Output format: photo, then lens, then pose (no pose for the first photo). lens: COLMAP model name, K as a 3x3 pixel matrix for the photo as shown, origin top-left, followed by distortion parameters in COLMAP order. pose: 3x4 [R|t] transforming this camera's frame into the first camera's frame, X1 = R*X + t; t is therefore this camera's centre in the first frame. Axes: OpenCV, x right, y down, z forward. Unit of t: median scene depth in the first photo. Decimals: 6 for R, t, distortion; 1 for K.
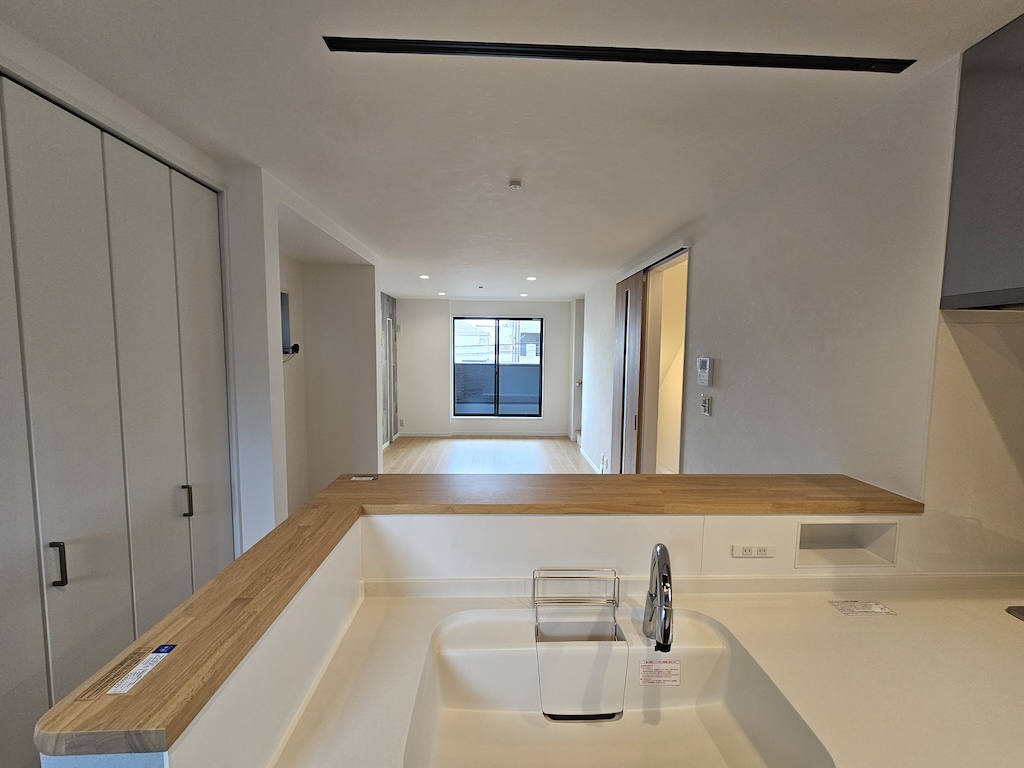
lens RADIAL K [[419.5, 0, 516.7], [0, 419.5, 382.3], [0, 0, 1]] dist [-0.001571, 0.001045]
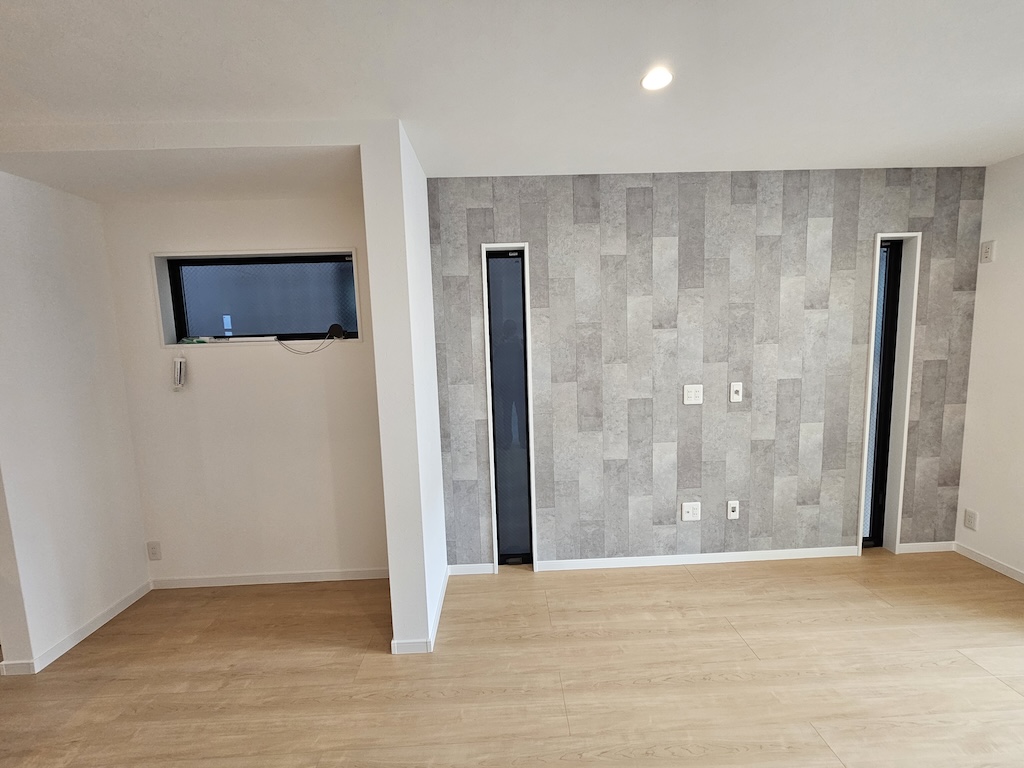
lens RADIAL K [[419.5, 0, 515.5], [0, 419.5, 389.2], [0, 0, 1]] dist [-0.001571, 0.001045]
pose [[-0.002725, 0.092654, -0.995695, 0.453419], [-0.046726, 0.994599, 0.092680, -0.179730], [0.998904, 0.046777, 0.001619, 3.652453]]
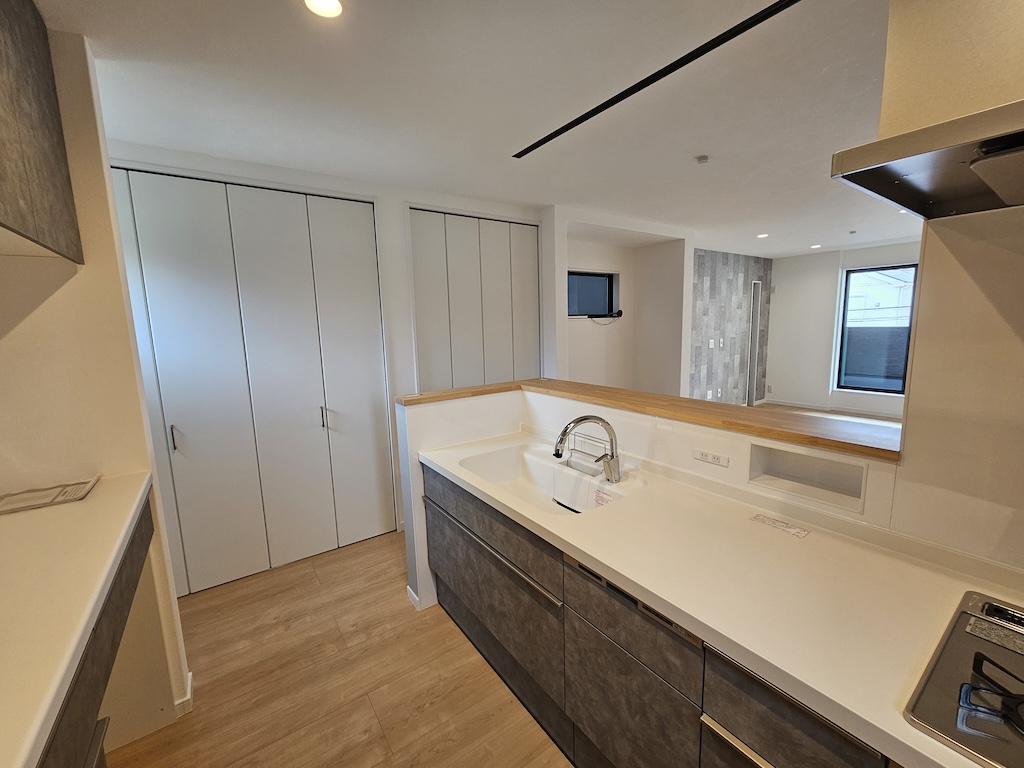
lens RADIAL K [[419.5, 0, 515.4], [0, 419.5, 383.0], [0, 0, 1]] dist [-0.001571, 0.001045]
pose [[0.549020, 0.092087, -0.830721, 1.249615], [-0.032923, 0.995523, 0.088597, 0.097761], [0.835160, -0.021292, 0.549594, -0.138605]]
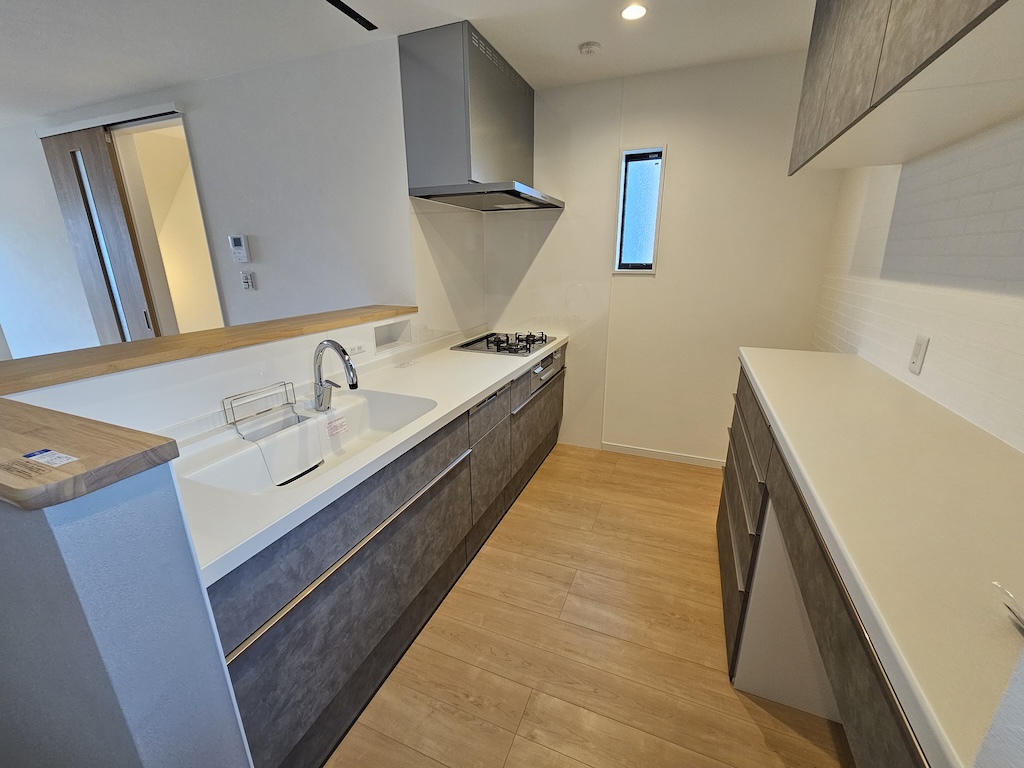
lens RADIAL K [[419.5, 0, 515.9], [0, 419.5, 382.9], [0, 0, 1]] dist [-0.001571, 0.001045]
pose [[0.408926, -0.274576, 0.870280, -0.587723], [0.080764, 0.960808, 0.265188, 0.155046], [-0.908987, -0.038155, 0.415075, -0.198712]]
